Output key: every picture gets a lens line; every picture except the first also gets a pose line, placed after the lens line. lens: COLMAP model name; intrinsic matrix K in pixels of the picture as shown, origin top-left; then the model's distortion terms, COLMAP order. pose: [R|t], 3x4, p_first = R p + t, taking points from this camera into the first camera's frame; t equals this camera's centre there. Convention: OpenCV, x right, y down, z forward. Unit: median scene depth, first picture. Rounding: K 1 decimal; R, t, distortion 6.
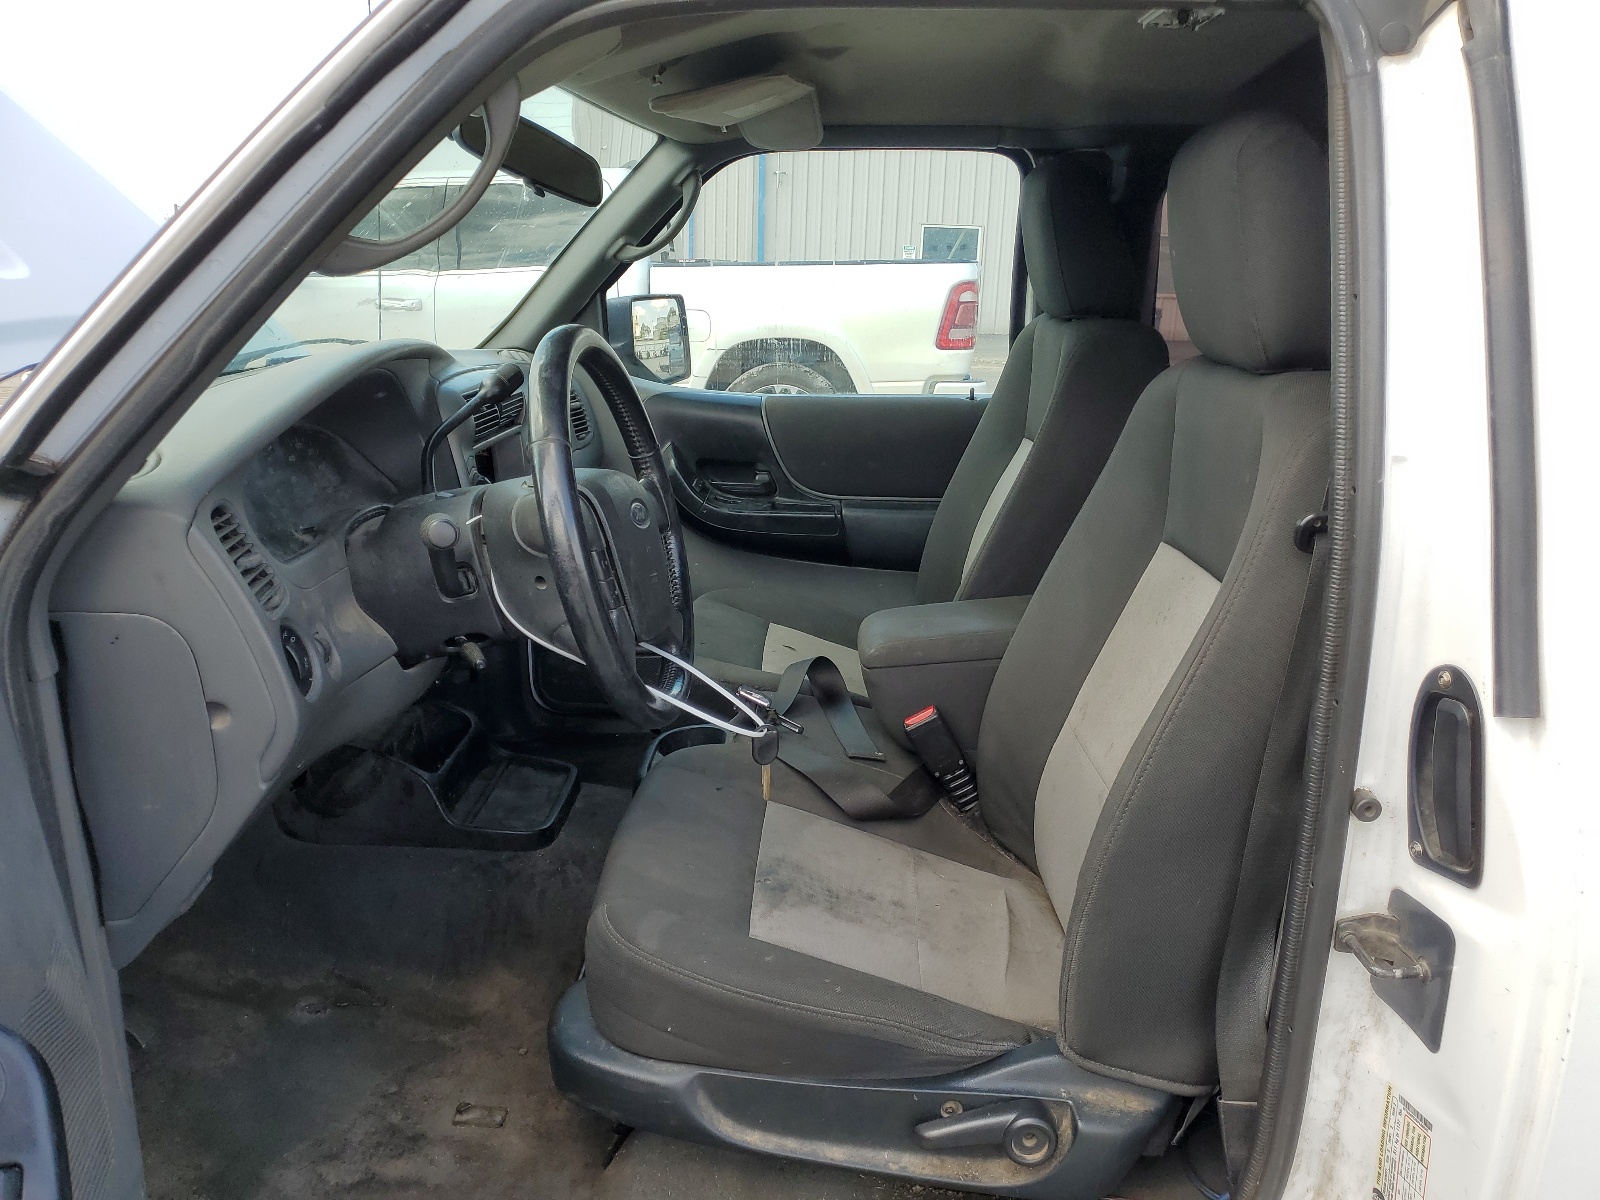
lens RADIAL K [[1224.3, 0, 800.0], [0, 1224.3, 600.0], [0, 0, 1]] dist [0.000677, 0.000180]
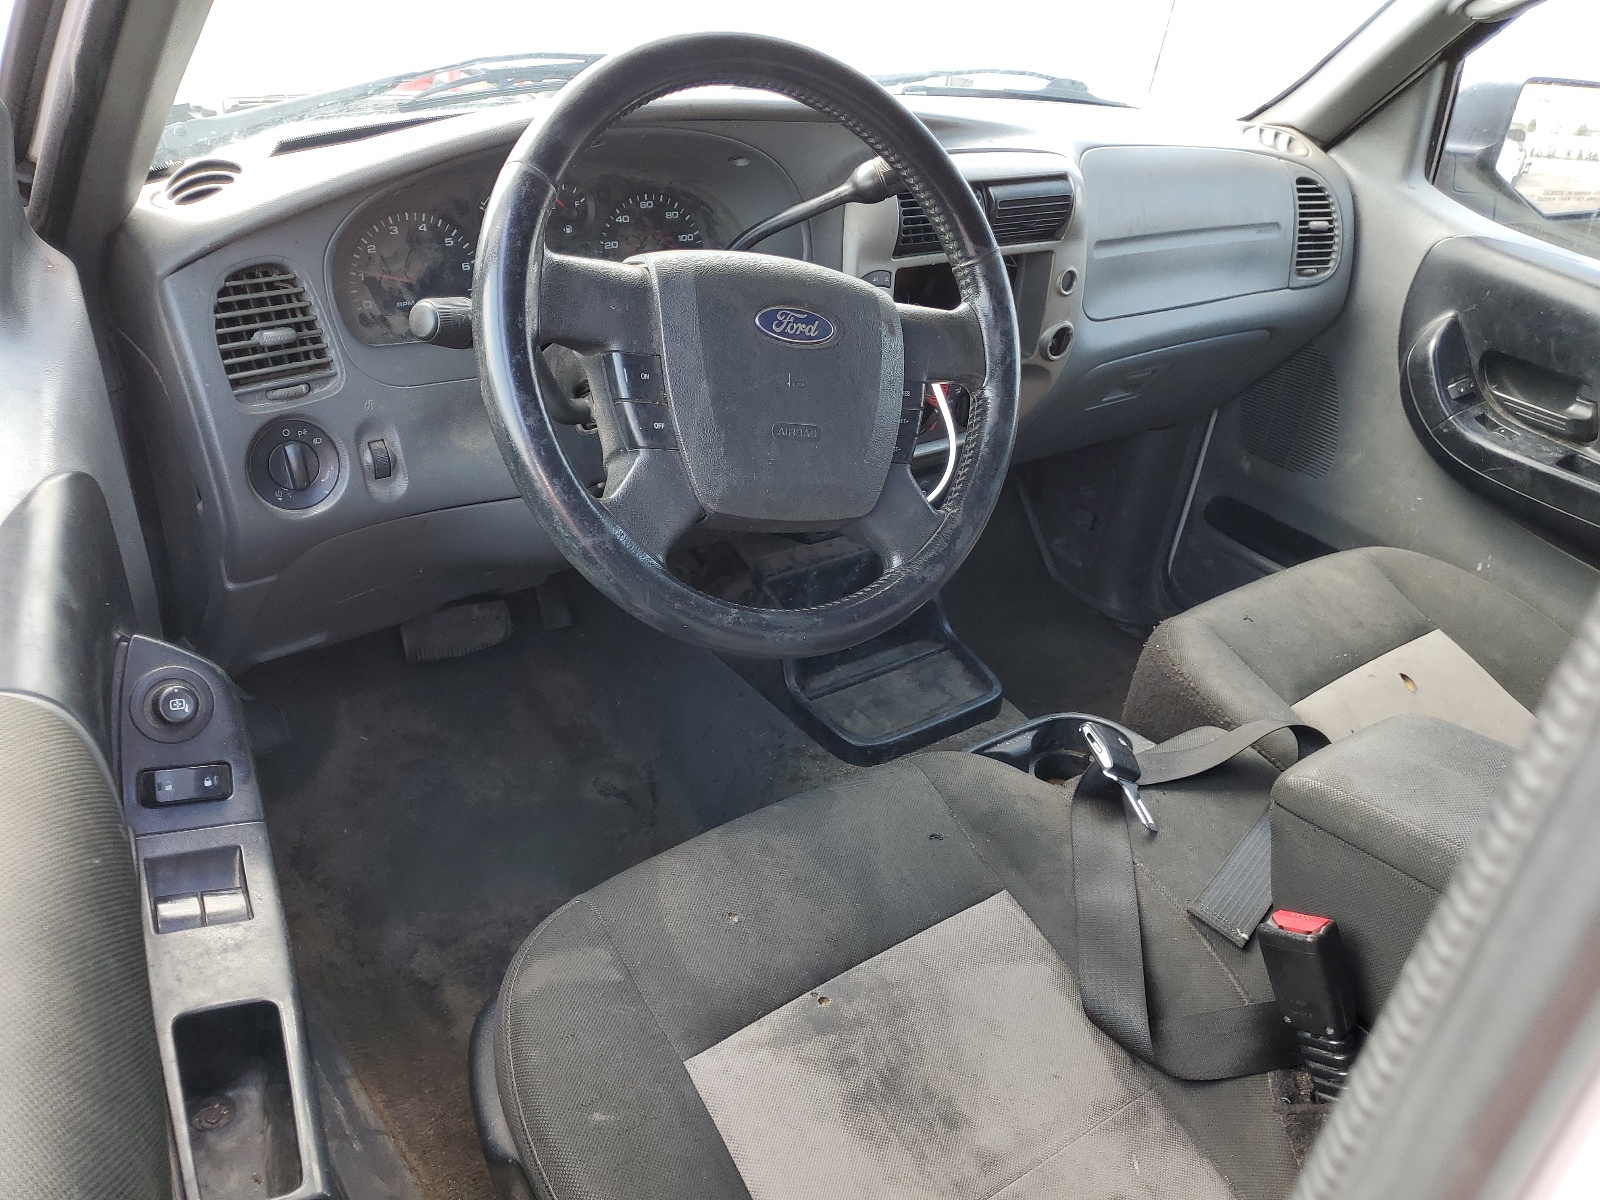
lens RADIAL K [[1224.3, 0, 800.0], [0, 1224.3, 600.0], [0, 0, 1]] dist [0.000677, 0.000180]
pose [[0.629599, 0.432837, -0.645180, 0.221107], [-0.286911, 0.901266, 0.324657, -0.136576], [0.722002, -0.019294, 0.691622, 0.372925]]
